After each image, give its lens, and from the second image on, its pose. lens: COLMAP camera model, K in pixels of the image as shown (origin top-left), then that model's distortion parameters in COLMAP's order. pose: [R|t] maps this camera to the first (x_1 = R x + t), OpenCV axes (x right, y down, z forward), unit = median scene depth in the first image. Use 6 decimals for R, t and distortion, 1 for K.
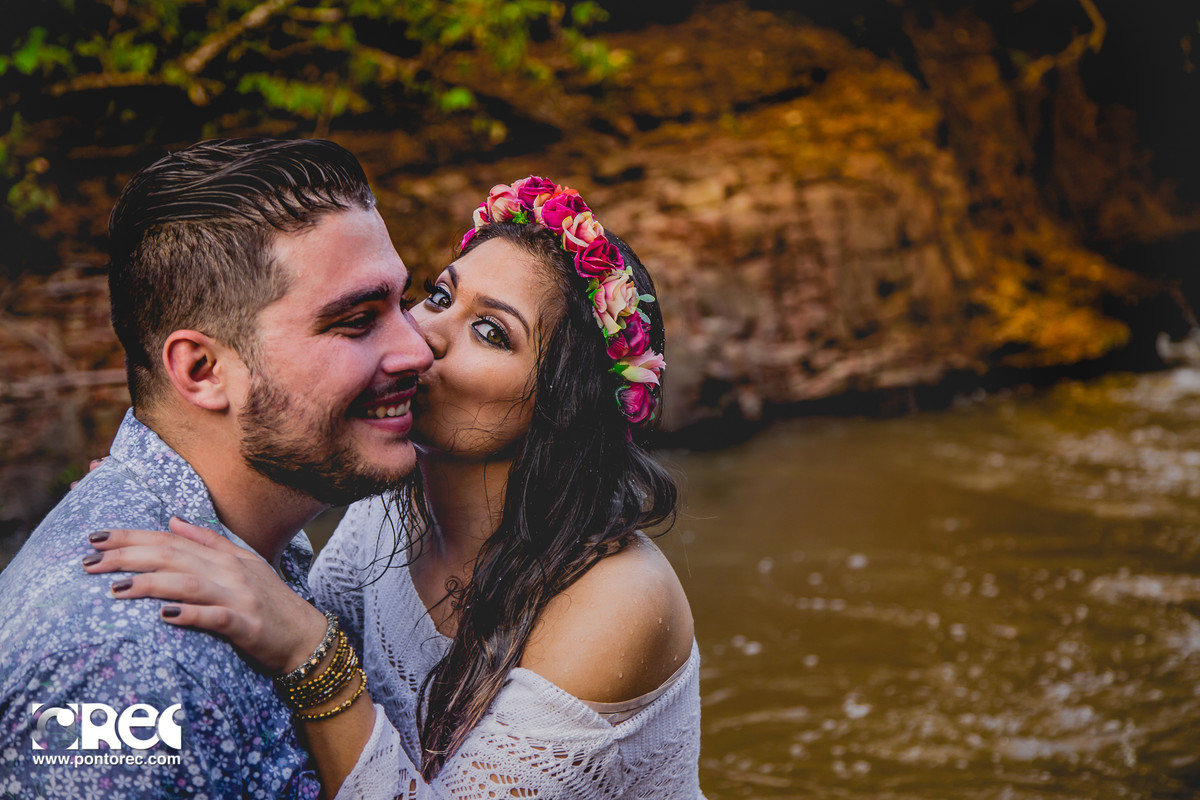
lens RADIAL K [[2185.8, 0, 573.7], [0, 2185.8, 387.3], [0, 0, 1]] dist [0.402056, 0.000000]
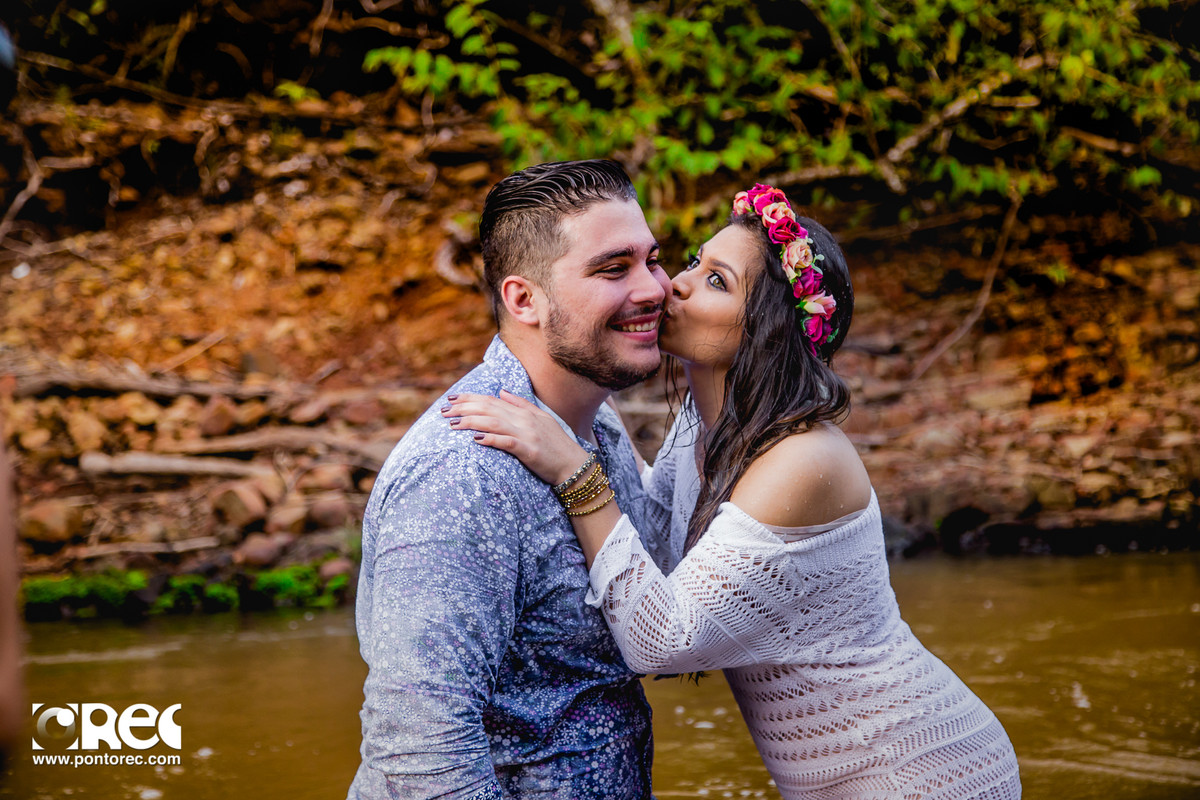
lens RADIAL K [[2431.0, 0, 611.6], [0, 2431.0, 404.2], [0, 0, 1]] dist [0.365367, 0.000000]
pose [[0.937392, 0.012865, -0.348039, 0.481488], [-0.030773, 0.998468, -0.045975, 0.139178], [0.346914, 0.053807, 0.936352, -0.595451]]
